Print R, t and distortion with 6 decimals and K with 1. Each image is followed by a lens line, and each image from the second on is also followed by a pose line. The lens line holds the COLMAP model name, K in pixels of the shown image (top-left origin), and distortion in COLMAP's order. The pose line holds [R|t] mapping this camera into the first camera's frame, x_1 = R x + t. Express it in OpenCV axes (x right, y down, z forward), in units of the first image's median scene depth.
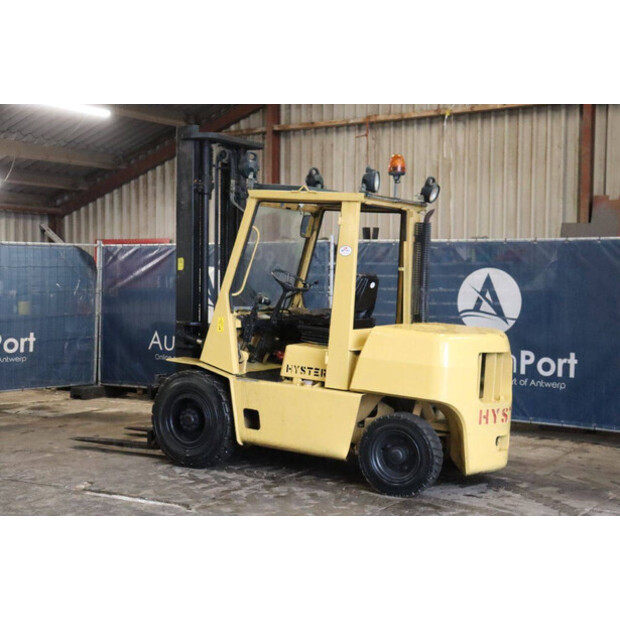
lens RADIAL K [[1019.5, 0, 310.0], [0, 1019.5, 310.0], [0, 0, 1]] dist [-0.006789, 0.000229]
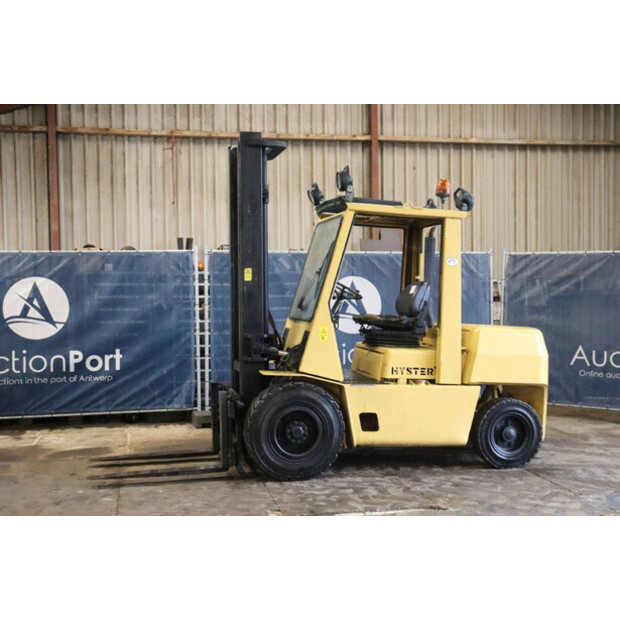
lens RADIAL K [[867.5, 0, 326.0], [0, 867.5, 310.1], [0, 0, 1]] dist [0.018198, 0.128272]
pose [[0.664151, -0.034544, 0.746800, -0.628825], [0.035992, 0.999251, 0.014212, -0.018355], [-0.746731, 0.017440, 0.664897, 0.374110]]
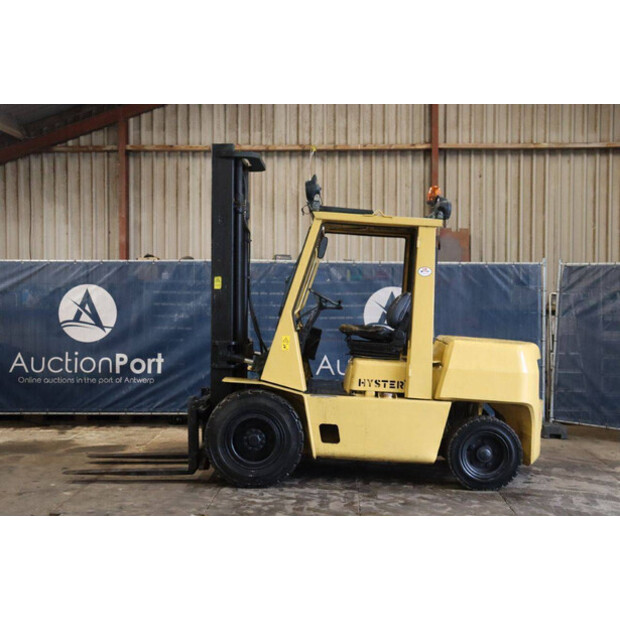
lens RADIAL K [[858.8, 0, 329.8], [0, 858.8, 308.4], [0, 0, 1]] dist [0.016622, 0.089507]
pose [[0.828236, -0.011165, 0.560268, -0.486345], [0.018738, 0.999794, -0.007777, -0.012002], [-0.560065, 0.016940, 0.828275, 0.262229]]
